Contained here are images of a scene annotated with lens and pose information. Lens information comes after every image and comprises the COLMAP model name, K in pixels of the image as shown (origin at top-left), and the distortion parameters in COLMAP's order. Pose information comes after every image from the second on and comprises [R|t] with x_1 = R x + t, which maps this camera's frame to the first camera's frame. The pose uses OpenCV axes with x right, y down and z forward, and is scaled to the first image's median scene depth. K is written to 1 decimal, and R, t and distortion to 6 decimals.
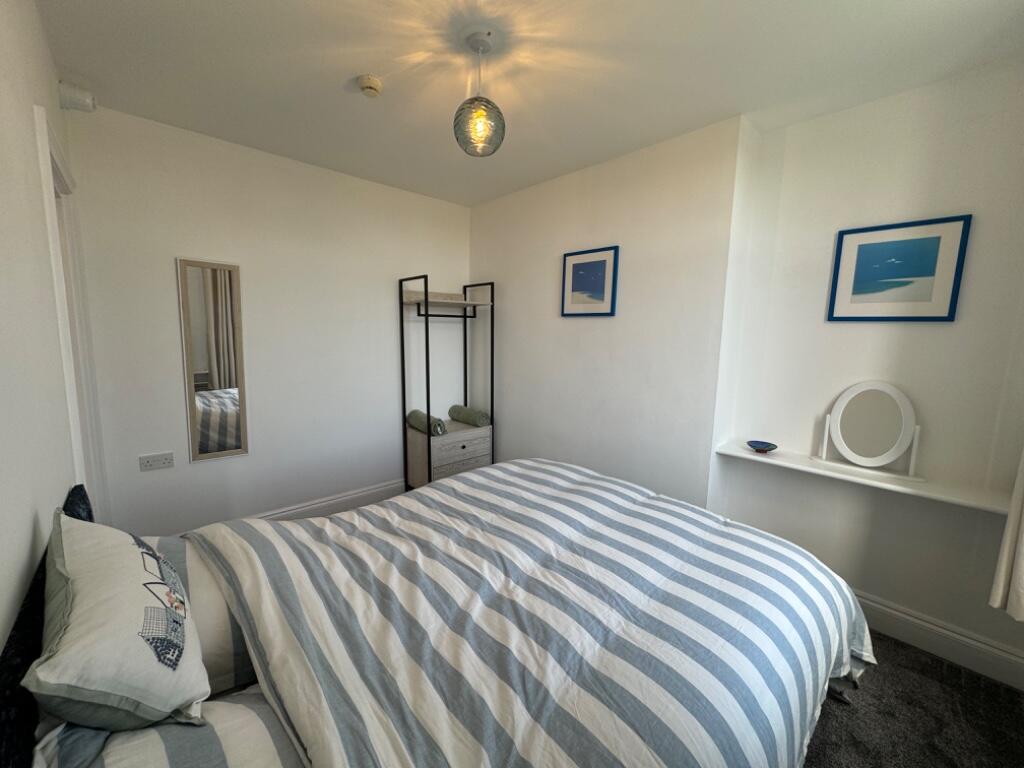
lens RADIAL K [[406.8, 0, 510.4], [0, 406.8, 382.5], [0, 0, 1]] dist [-0.000919, -0.000599]
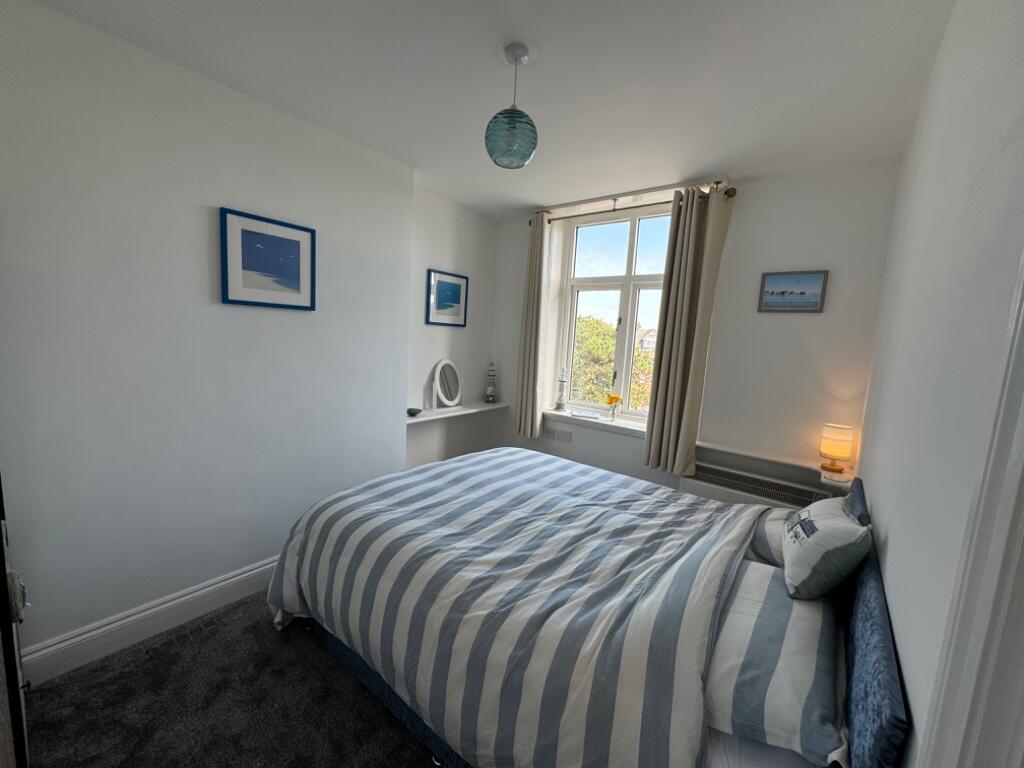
lens RADIAL K [[406.8, 0, 510.5], [0, 406.8, 383.2], [0, 0, 1]] dist [-0.000919, -0.000599]
pose [[-0.152405, -0.152857, 0.976426, -0.908918], [0.057458, 0.984926, 0.163156, -0.172152], [-0.986647, 0.080969, -0.141324, 0.961821]]
